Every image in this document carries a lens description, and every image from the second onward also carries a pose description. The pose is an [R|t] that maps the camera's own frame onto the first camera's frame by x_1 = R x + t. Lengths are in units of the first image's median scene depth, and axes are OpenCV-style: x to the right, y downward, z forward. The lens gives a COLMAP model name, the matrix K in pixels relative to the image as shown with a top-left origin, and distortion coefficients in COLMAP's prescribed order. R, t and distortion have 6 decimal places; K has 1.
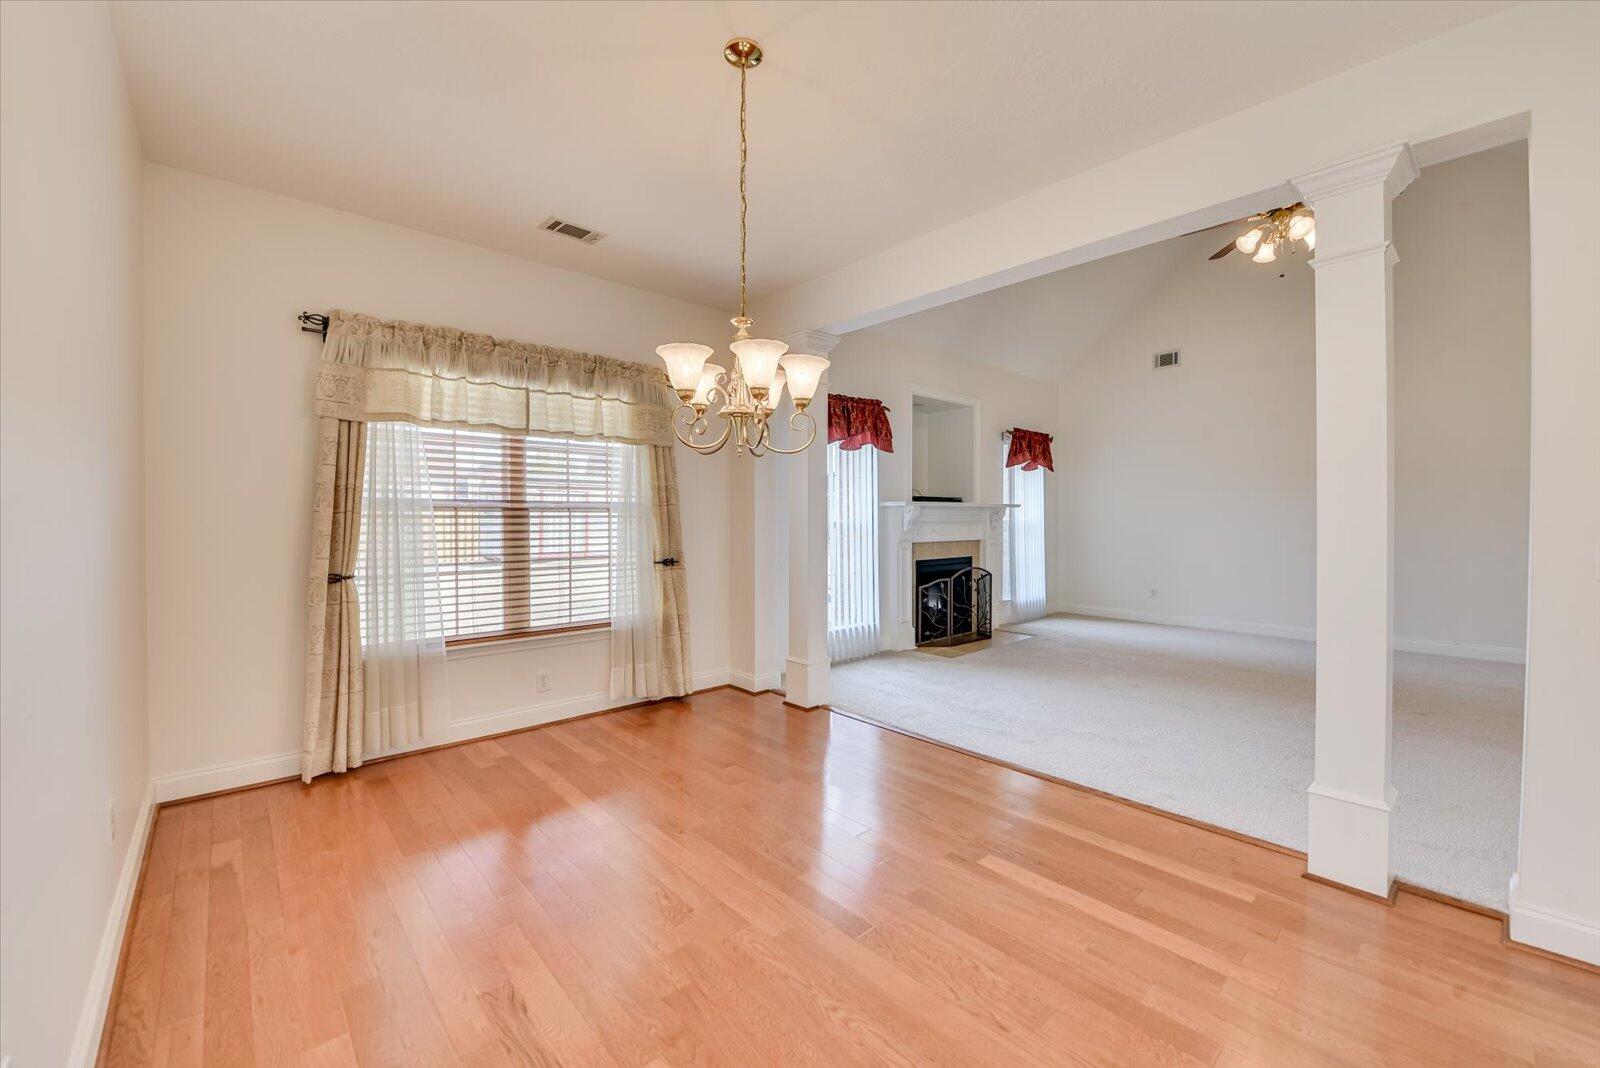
lens RADIAL K [[634.7, 0, 796.2], [0, 634.7, 523.9], [0, 0, 1]] dist [-0.013450, -0.000327]
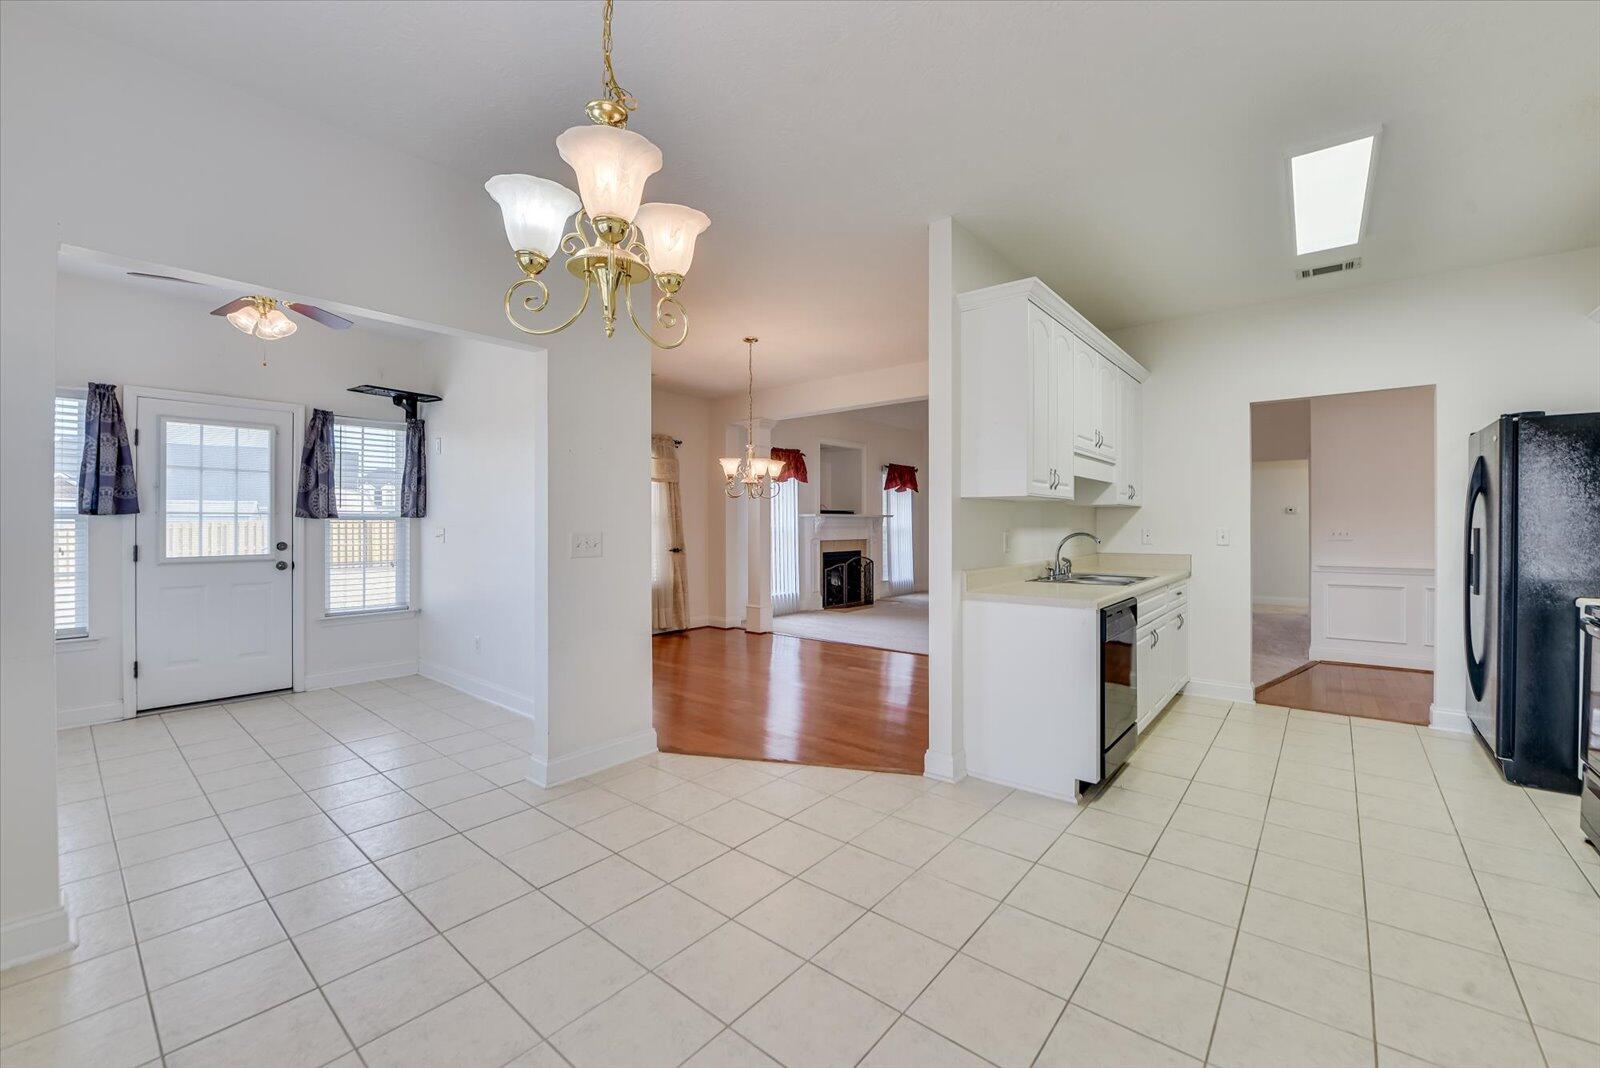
lens RADIAL K [[634.7, 0, 796.2], [0, 634.7, 523.9], [0, 0, 1]] dist [-0.013450, -0.000327]
pose [[0.991837, -0.001440, 0.127507, -0.068960], [0.002974, 0.999925, -0.011843, 0.007195], [-0.127480, 0.012125, 0.991767, -0.503251]]
